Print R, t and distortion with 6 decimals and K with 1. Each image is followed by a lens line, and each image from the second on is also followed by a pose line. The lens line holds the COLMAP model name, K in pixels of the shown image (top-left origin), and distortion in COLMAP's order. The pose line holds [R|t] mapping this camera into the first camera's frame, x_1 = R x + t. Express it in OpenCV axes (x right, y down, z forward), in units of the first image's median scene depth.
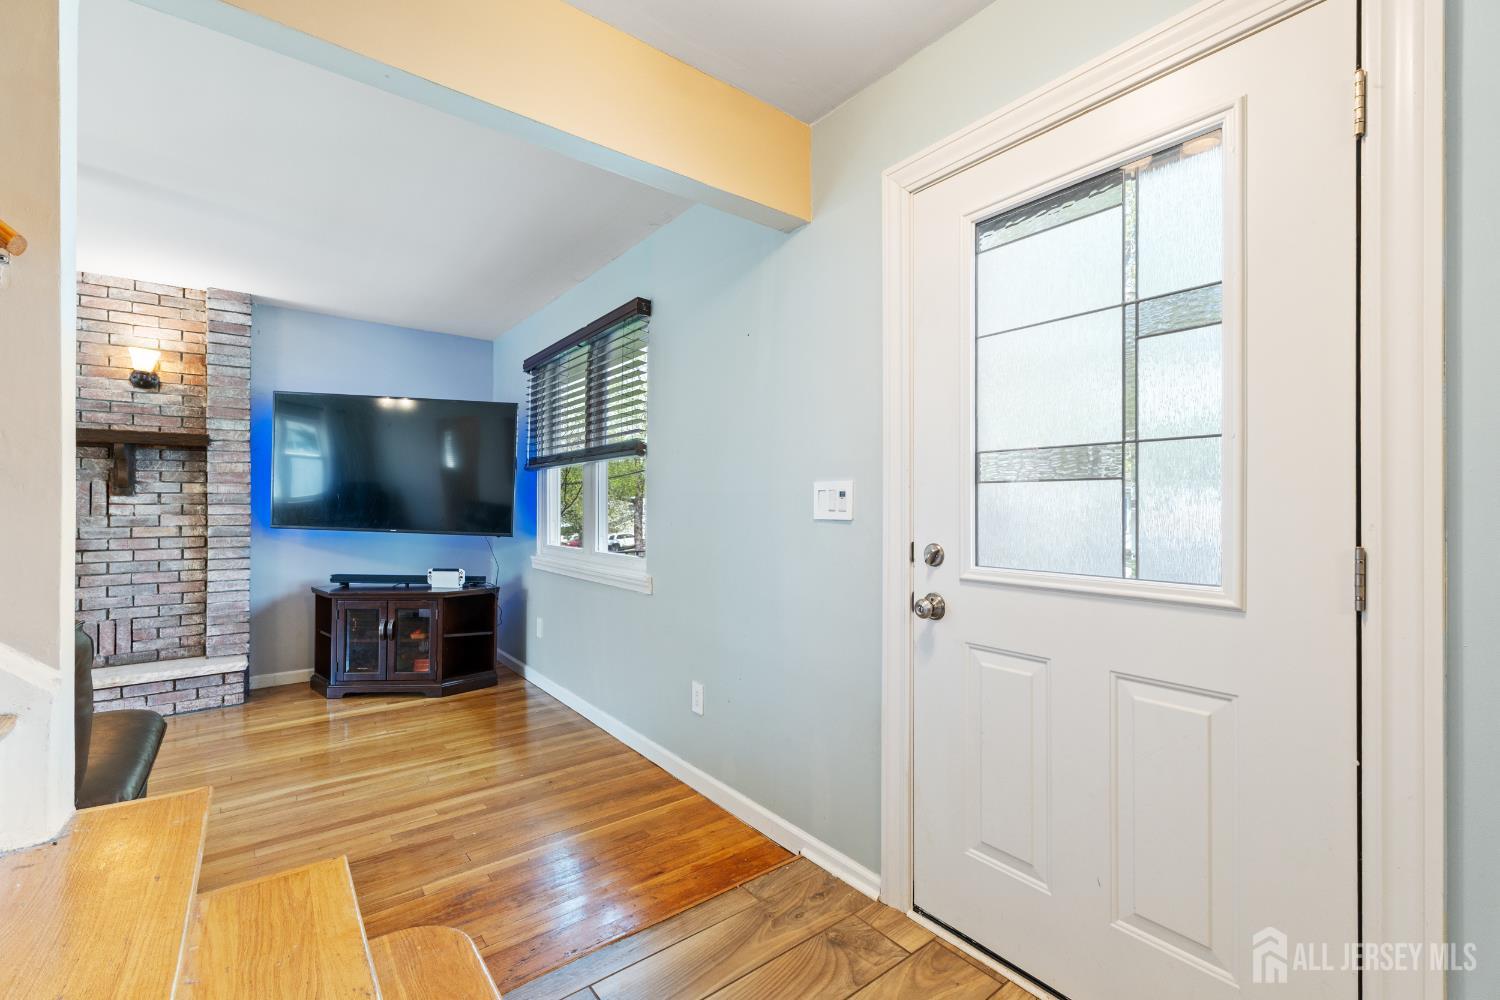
lens RADIAL K [[642.2, 0, 743.4], [0, 642.2, 497.1], [0, 0, 1]] dist [0.006486, 0.000262]
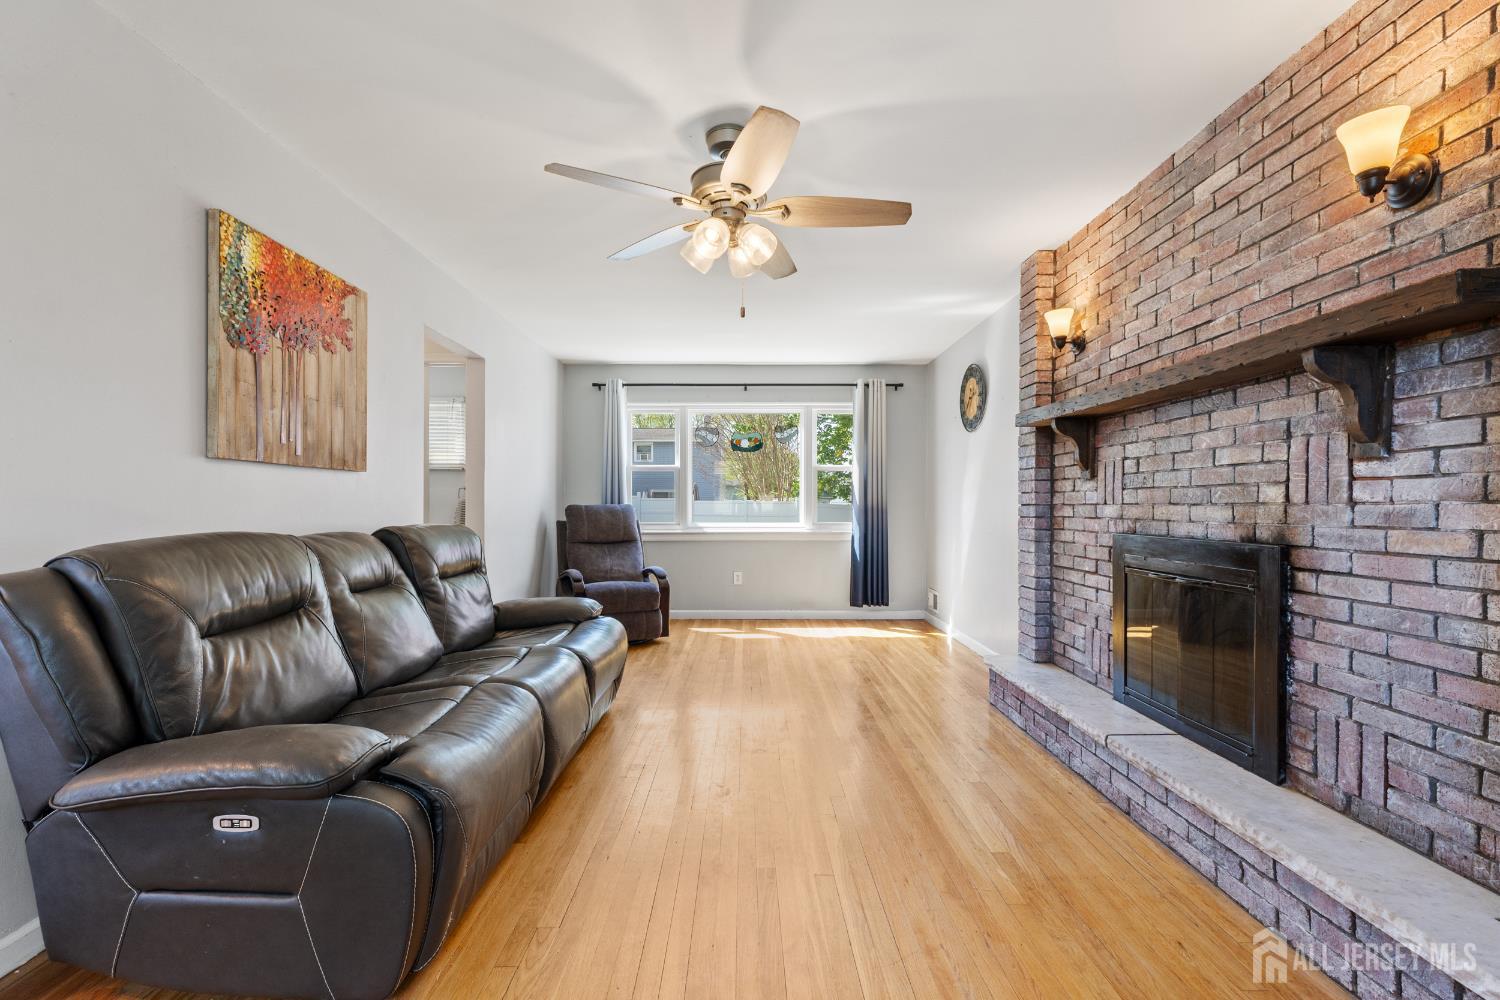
lens RADIAL K [[633.3, 0, 750.3], [0, 633.3, 510.2], [0, 0, 1]] dist [0.007555, -0.000091]
pose [[-0.603212, 0.005622, -0.797561, -0.331125], [0.007080, 0.999974, 0.001694, 0.029717], [0.797549, -0.004625, -0.603236, 0.921760]]
